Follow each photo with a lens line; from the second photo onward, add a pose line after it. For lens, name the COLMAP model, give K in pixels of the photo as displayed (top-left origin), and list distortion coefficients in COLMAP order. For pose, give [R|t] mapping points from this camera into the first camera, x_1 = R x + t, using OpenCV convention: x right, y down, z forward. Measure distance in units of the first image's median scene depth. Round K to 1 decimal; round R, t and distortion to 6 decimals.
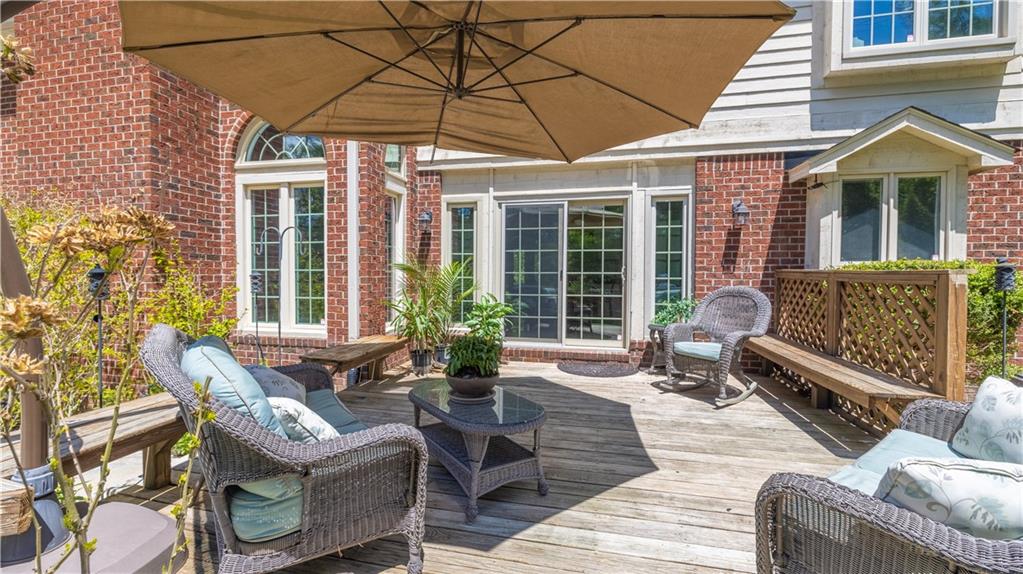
lens RADIAL K [[425.2, 0, 509.9], [0, 425.2, 286.2], [0, 0, 1]] dist [-0.001391, -0.000288]
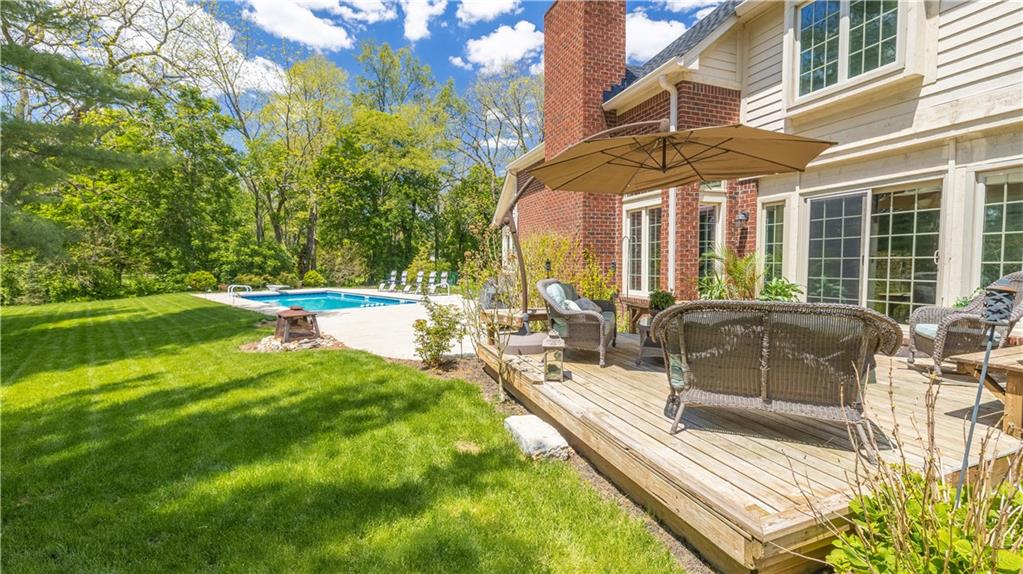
lens RADIAL K [[425.2, 0, 513.2], [0, 425.2, 286.4], [0, 0, 1]] dist [-0.001391, -0.000288]
pose [[0.544310, 0.039716, -0.837943, 0.546169], [-0.014718, 0.999177, 0.037797, 0.012551], [0.838755, -0.008241, 0.544447, -0.314429]]
